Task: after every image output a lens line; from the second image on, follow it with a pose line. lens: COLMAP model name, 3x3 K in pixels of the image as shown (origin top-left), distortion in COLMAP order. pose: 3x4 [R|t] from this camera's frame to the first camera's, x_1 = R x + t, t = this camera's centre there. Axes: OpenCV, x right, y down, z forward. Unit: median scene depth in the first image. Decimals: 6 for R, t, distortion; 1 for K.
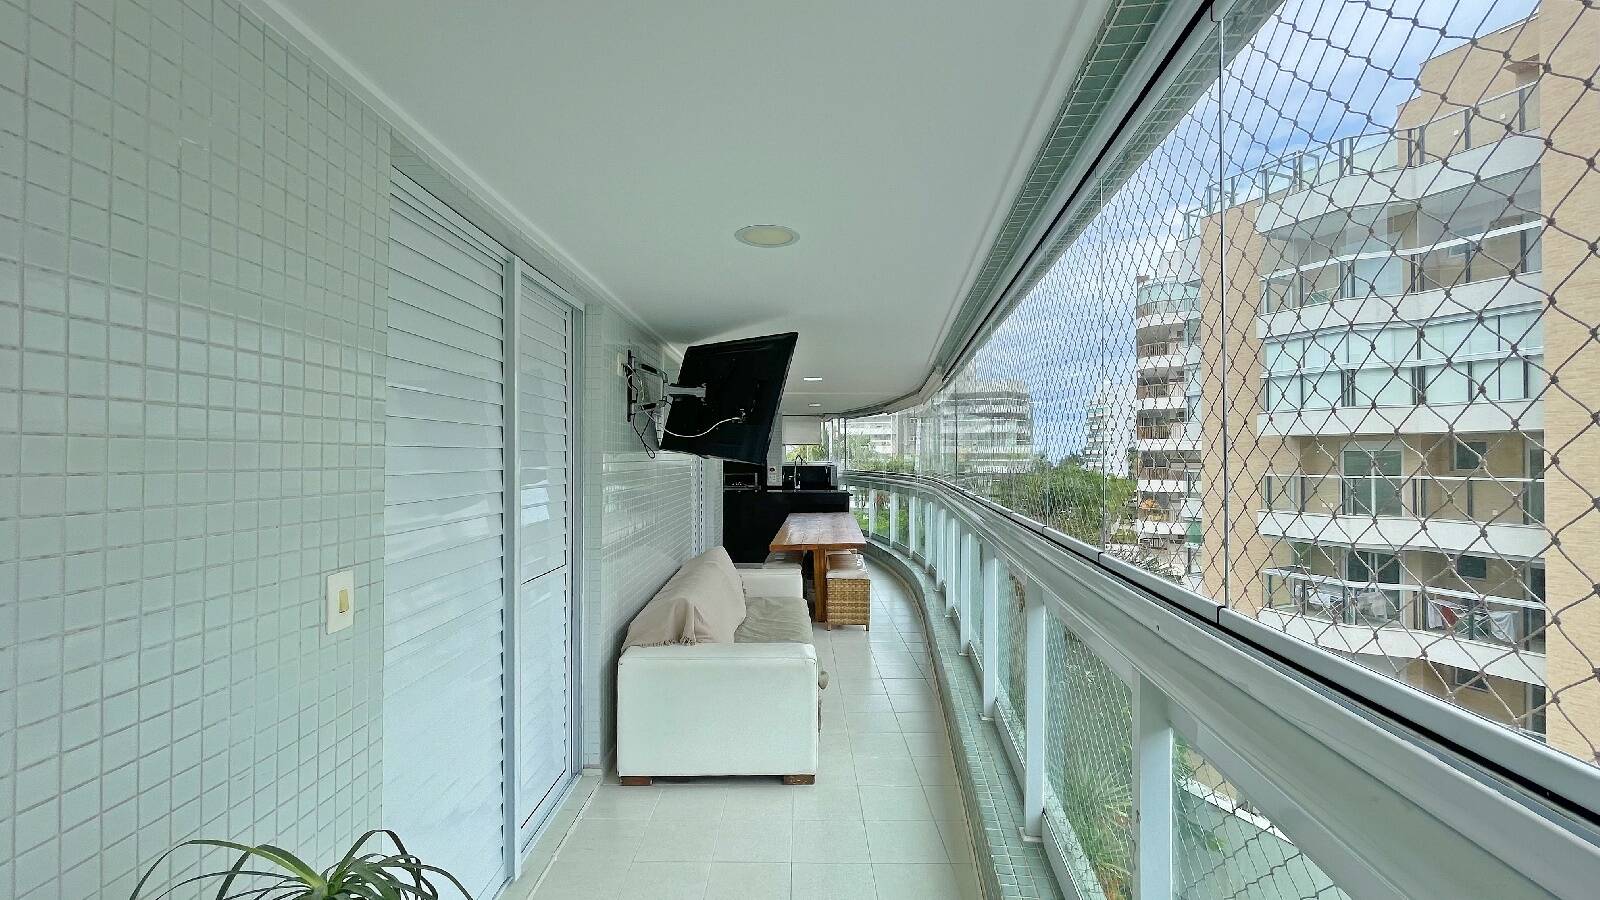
lens RADIAL K [[666.3, 0, 795.5], [0, 666.3, 447.4], [0, 0, 1]] dist [0.000908, -0.000197]
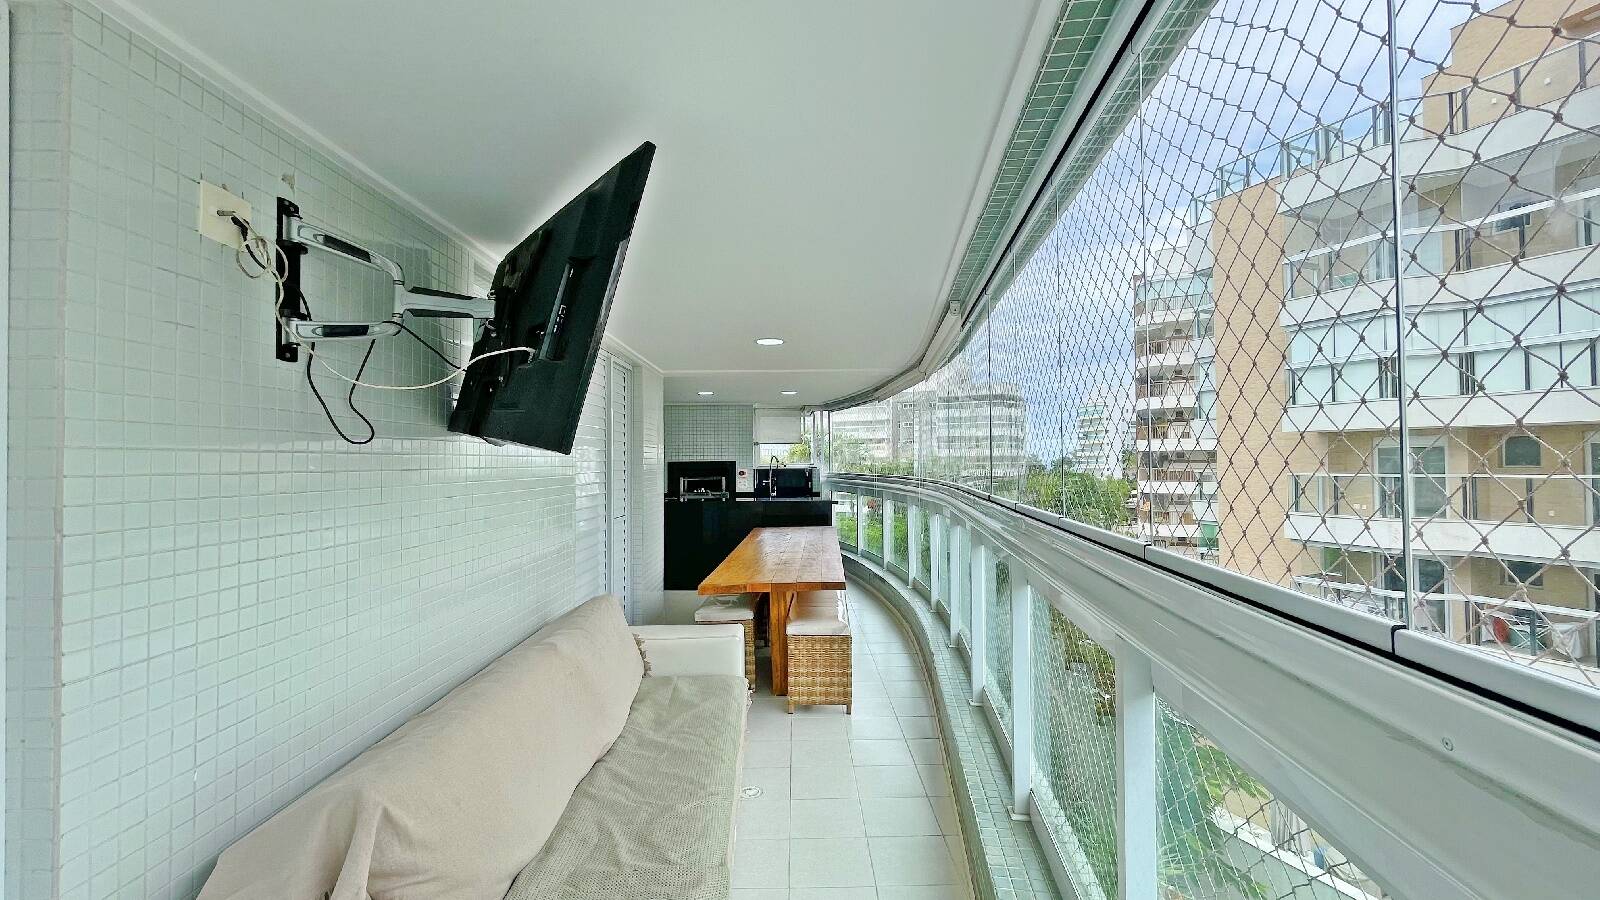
lens RADIAL K [[666.3, 0, 795.5], [0, 666.3, 447.4], [0, 0, 1]] dist [0.000908, -0.000197]
pose [[0.999922, -0.009714, 0.007886, 0.024902], [0.009768, 0.999929, -0.006823, 0.007274], [-0.007819, 0.006899, 0.999946, 0.161713]]
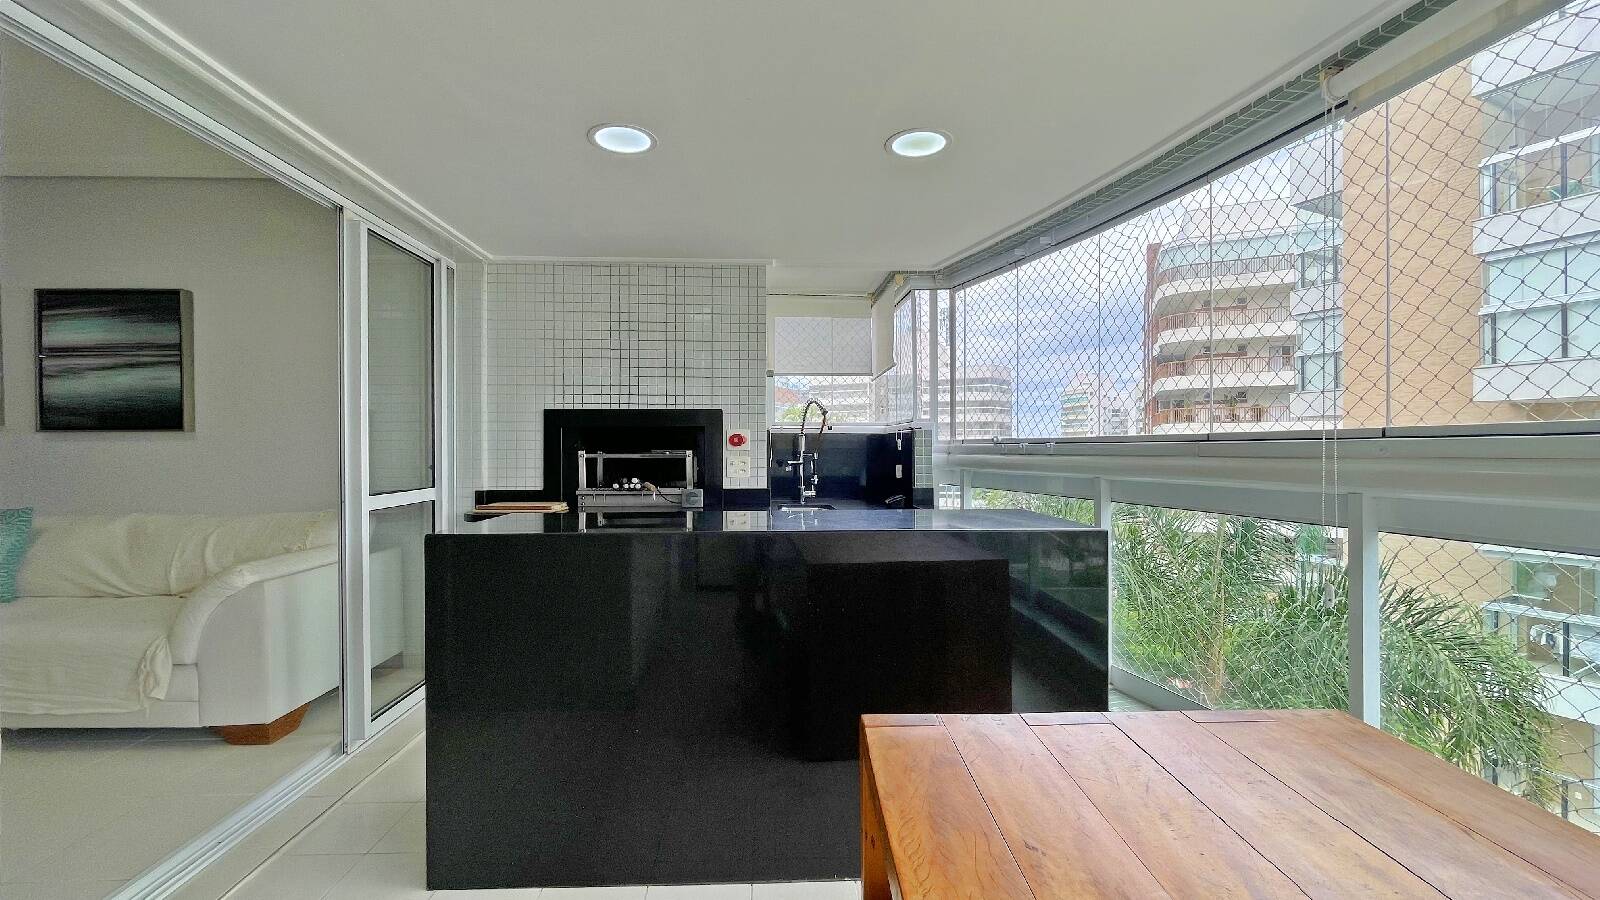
lens RADIAL K [[666.3, 0, 795.5], [0, 666.3, 447.4], [0, 0, 1]] dist [0.000908, -0.000197]
pose [[0.999401, -0.006731, 0.033943, -0.017297], [0.006280, 0.999891, 0.013380, 0.031542], [-0.034029, -0.013159, 0.999334, 0.655754]]
